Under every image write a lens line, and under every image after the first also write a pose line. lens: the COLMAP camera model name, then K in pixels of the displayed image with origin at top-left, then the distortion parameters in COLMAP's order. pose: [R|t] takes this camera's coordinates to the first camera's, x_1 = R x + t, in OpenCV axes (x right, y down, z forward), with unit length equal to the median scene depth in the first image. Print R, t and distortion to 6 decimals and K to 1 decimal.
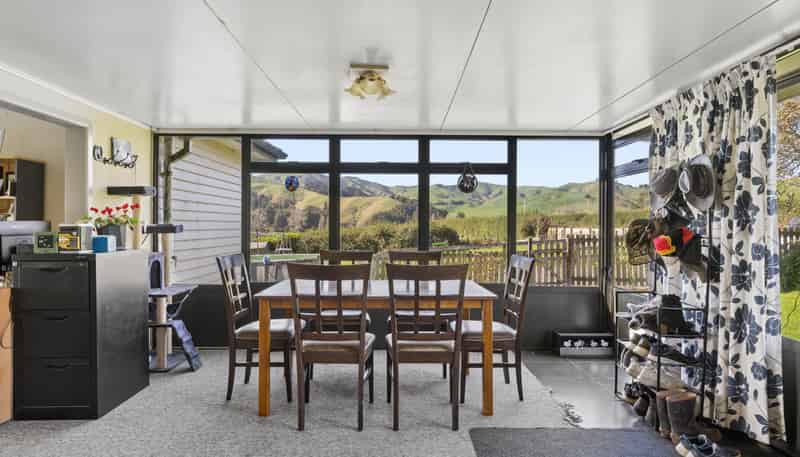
lens RADIAL K [[485.4, 0, 400.1], [0, 485.4, 227.6], [0, 0, 1]] dist [0.002185, 0.001821]
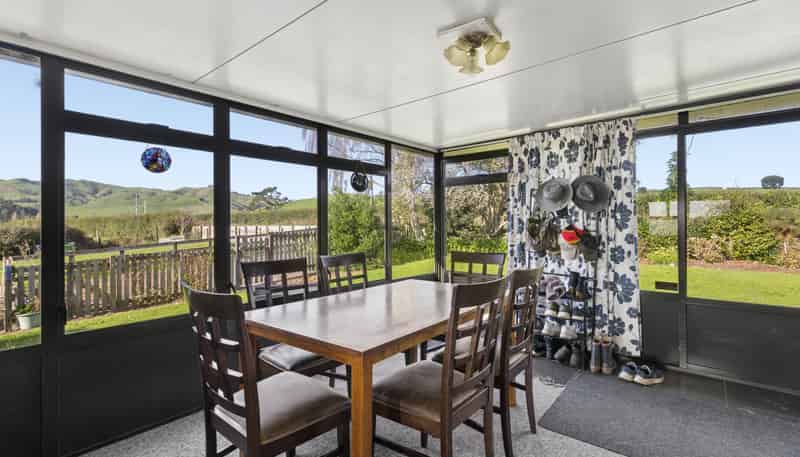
lens RADIAL K [[375.9, 0, 400.6], [0, 375.9, 223.2], [0, 0, 1]] dist [0.014805, -0.000073]
pose [[0.632796, -0.006894, 0.774288, -0.427319], [0.011180, 0.999937, -0.000233, -0.005766], [-0.774238, 0.008804, 0.632834, 0.474571]]
